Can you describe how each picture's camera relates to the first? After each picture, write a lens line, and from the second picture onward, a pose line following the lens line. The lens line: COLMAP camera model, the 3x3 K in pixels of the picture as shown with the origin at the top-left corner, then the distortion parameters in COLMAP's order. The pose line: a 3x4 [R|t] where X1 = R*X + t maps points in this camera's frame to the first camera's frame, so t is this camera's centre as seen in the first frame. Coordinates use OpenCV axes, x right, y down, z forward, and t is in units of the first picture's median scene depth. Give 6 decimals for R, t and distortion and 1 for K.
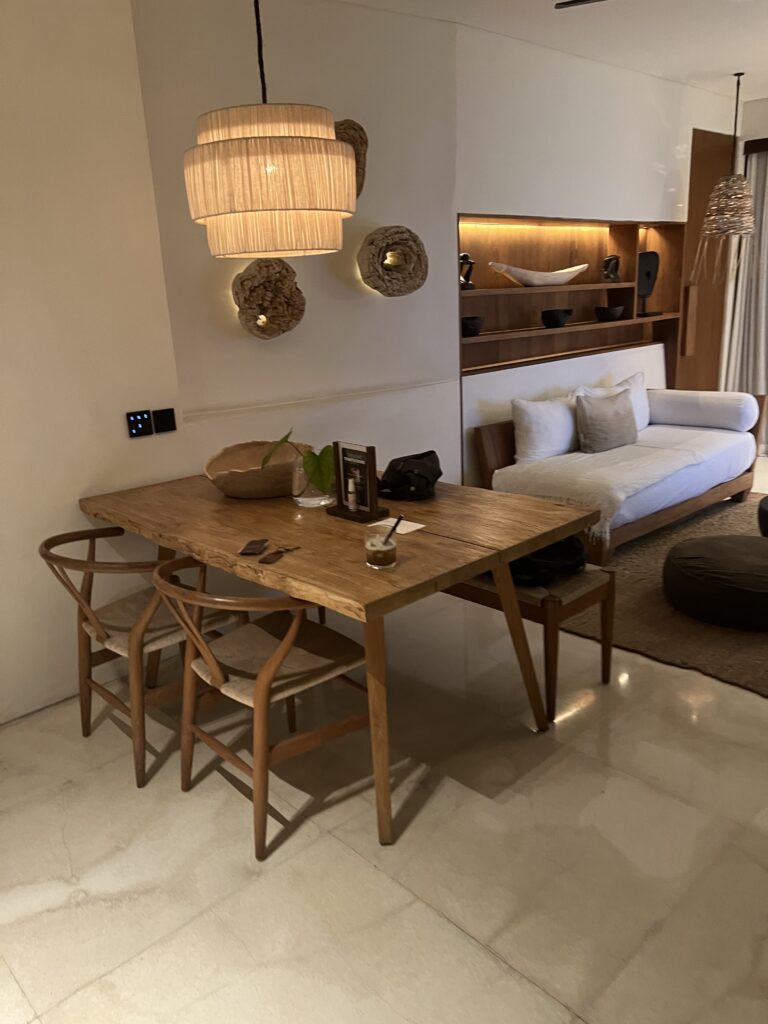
lens RADIAL K [[767.1, 0, 378.1], [0, 767.1, 509.5], [0, 0, 1]] dist [0.057903, -0.069538]
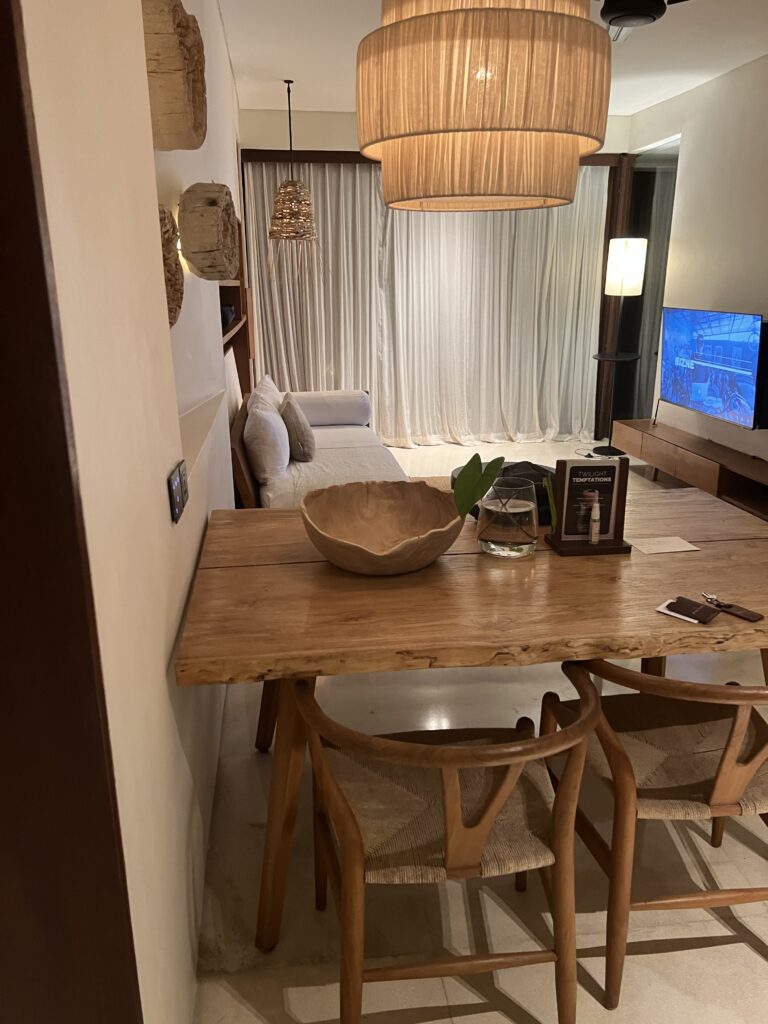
lens RADIAL K [[767.1, 0, 372.9], [0, 767.1, 517.7], [0, 0, 1]] dist [0.057903, -0.069538]
pose [[0.583485, -0.193893, 0.788639, -0.712271], [0.196996, 0.975871, 0.094175, -0.129805], [-0.787869, 0.100409, 0.607602, 0.626356]]
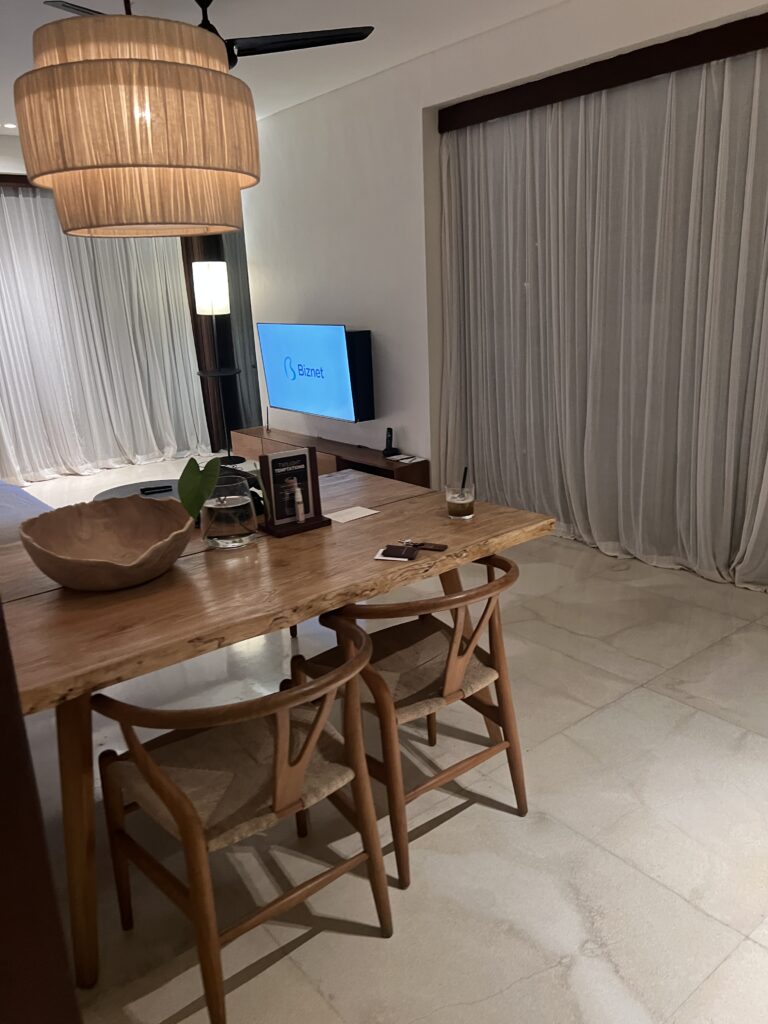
lens RADIAL K [[767.1, 0, 385.3], [0, 767.1, 514.1], [0, 0, 1]] dist [0.057903, -0.069538]
pose [[0.078141, -0.231826, 0.969614, -0.823785], [0.307935, 0.930642, 0.197692, -0.142178], [-0.948193, 0.283130, 0.144109, 0.694829]]
